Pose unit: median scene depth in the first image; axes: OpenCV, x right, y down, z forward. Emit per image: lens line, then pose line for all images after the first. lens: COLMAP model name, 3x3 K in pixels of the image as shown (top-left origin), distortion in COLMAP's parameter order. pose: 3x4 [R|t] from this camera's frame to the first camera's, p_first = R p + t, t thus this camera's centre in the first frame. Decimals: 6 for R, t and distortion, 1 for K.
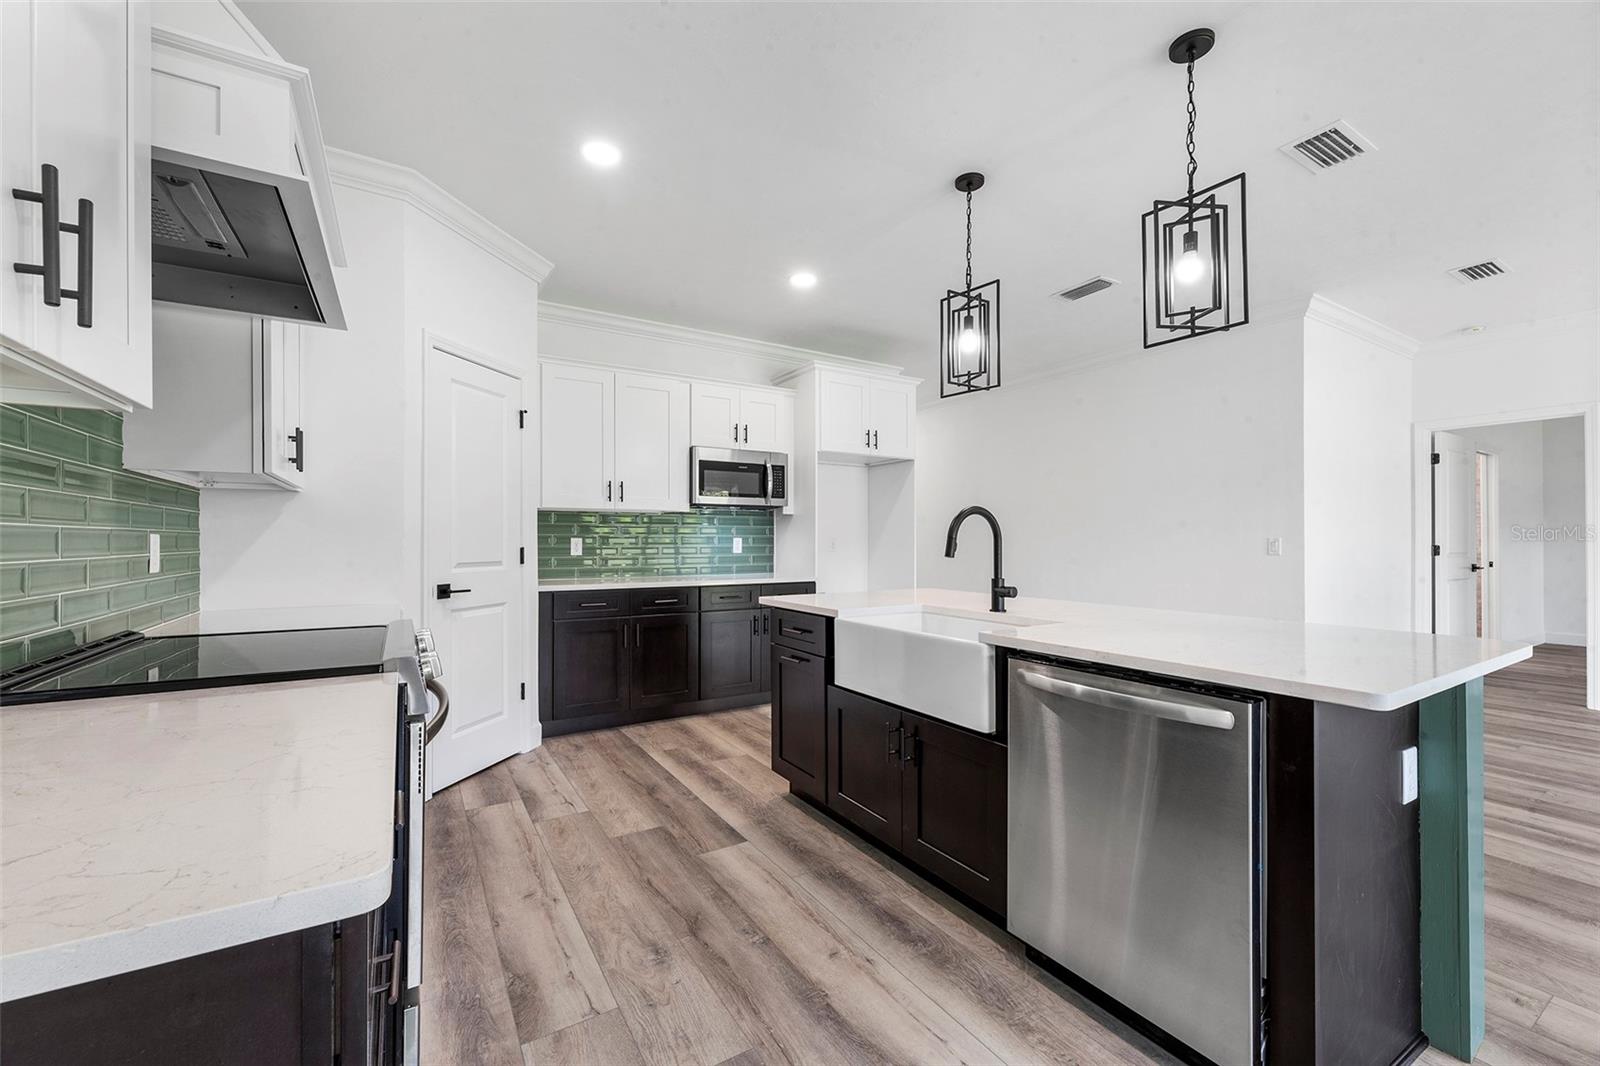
lens RADIAL K [[651.3, 0, 799.2], [0, 651.3, 534.9], [0, 0, 1]] dist [-0.003131, 0.000293]
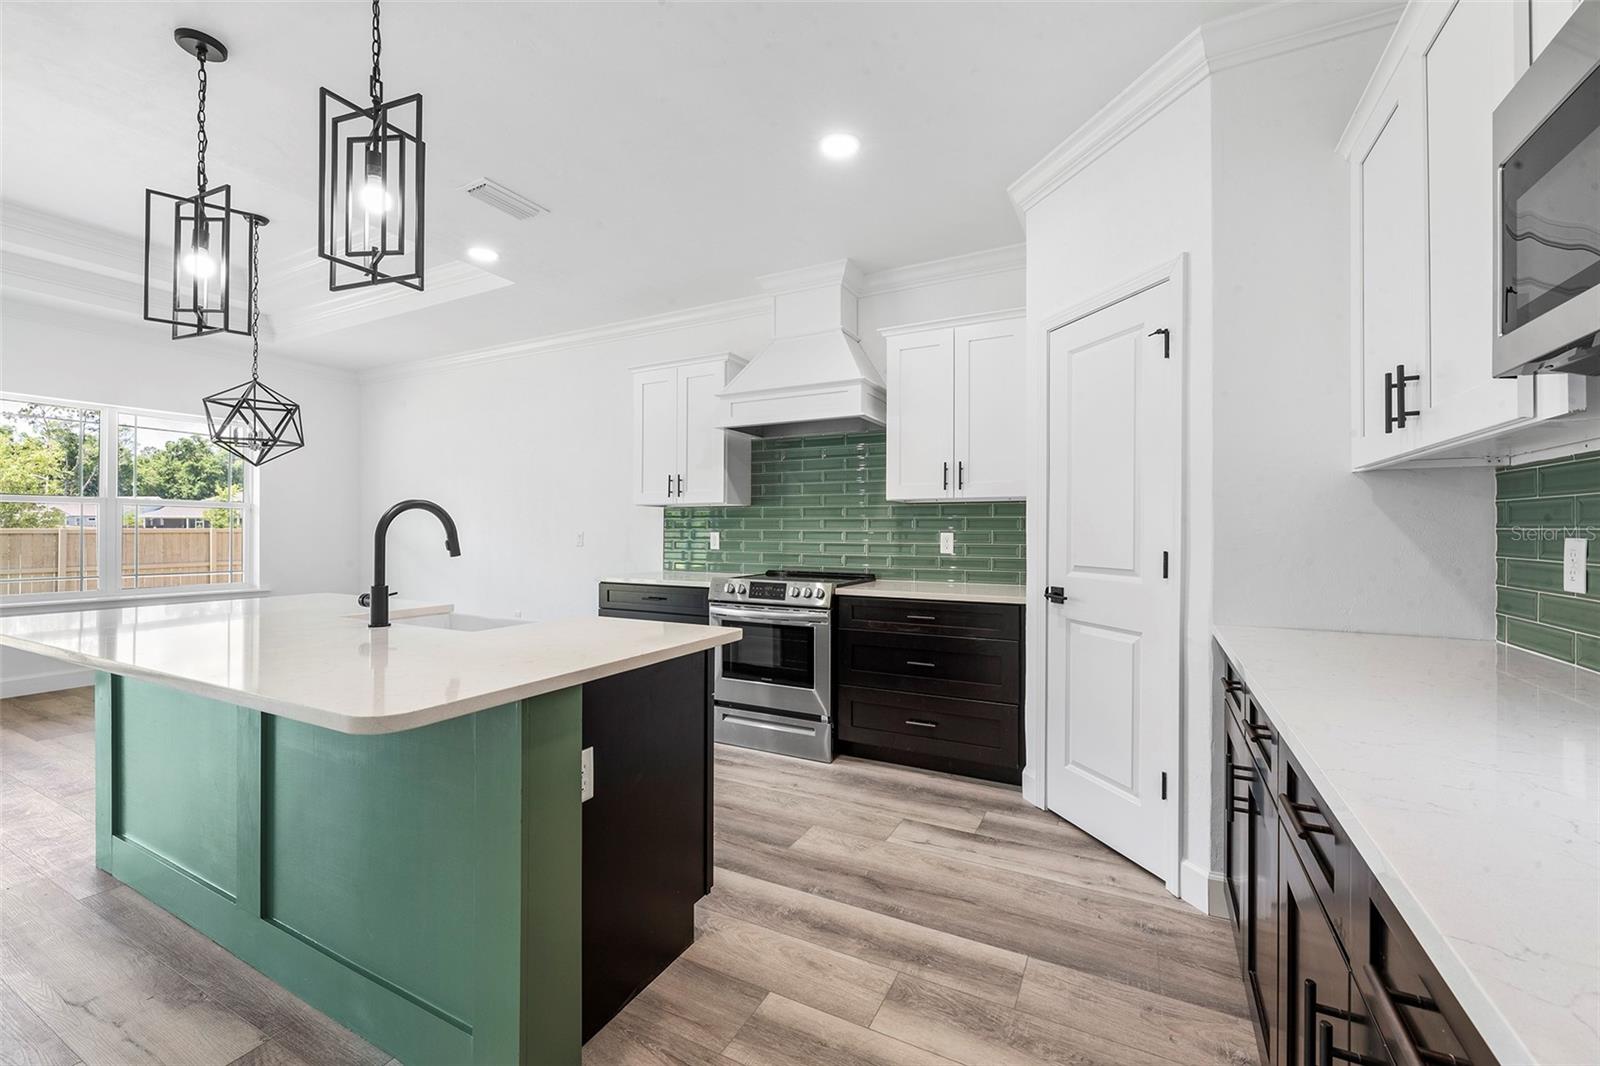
lens RADIAL K [[651.3, 0, 802.4], [0, 651.3, 530.8], [0, 0, 1]] dist [-0.003131, 0.000293]
pose [[-0.859720, -0.003004, -0.510756, 0.253228], [0.001113, 0.999969, -0.007754, 0.005234], [0.510764, -0.007235, -0.859691, 1.867077]]
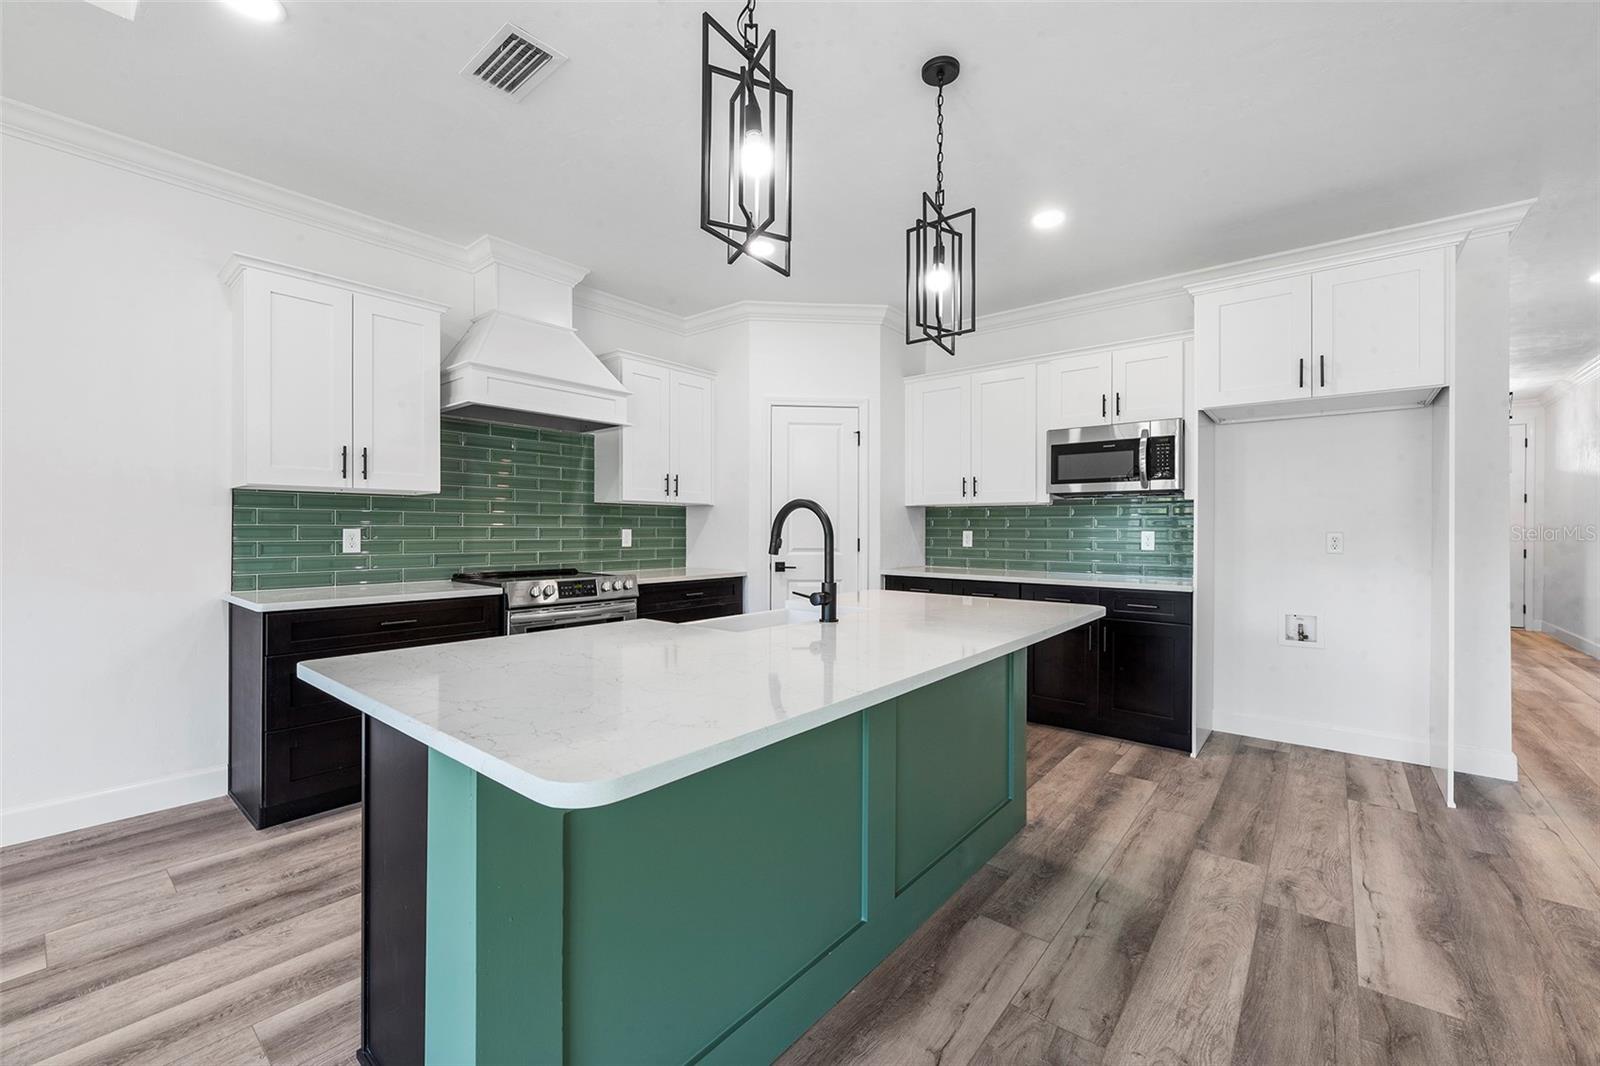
lens RADIAL K [[651.3, 0, 805.4], [0, 651.3, 533.1], [0, 0, 1]] dist [-0.003131, 0.000293]
pose [[0.329820, 0.006831, -0.944019, 1.035411], [0.004562, 0.999951, 0.008830, -0.004233], [0.944033, -0.007219, 0.329772, 0.661548]]
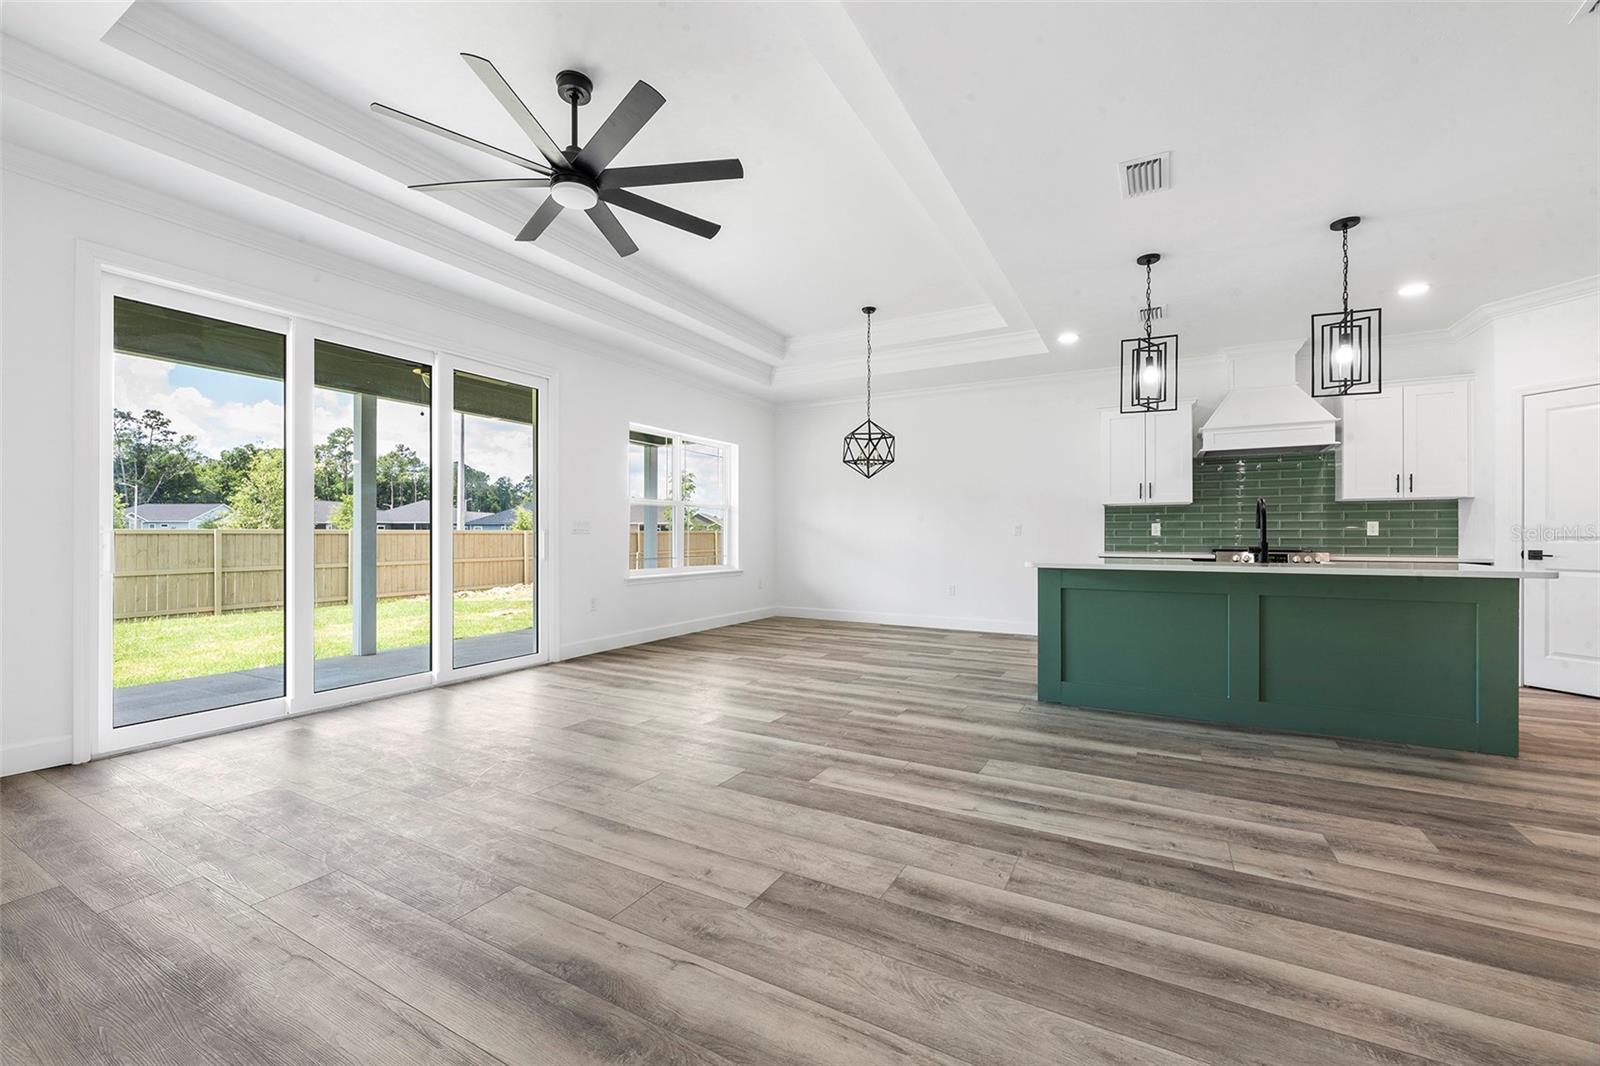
lens RADIAL K [[651.3, 0, 792.8], [0, 651.3, 535.9], [0, 0, 1]] dist [-0.003131, 0.000293]
pose [[-0.873773, -0.001400, -0.486332, 1.953255], [0.002961, 0.999962, -0.008197, 0.058079], [0.486325, -0.008603, -0.873736, 1.726763]]
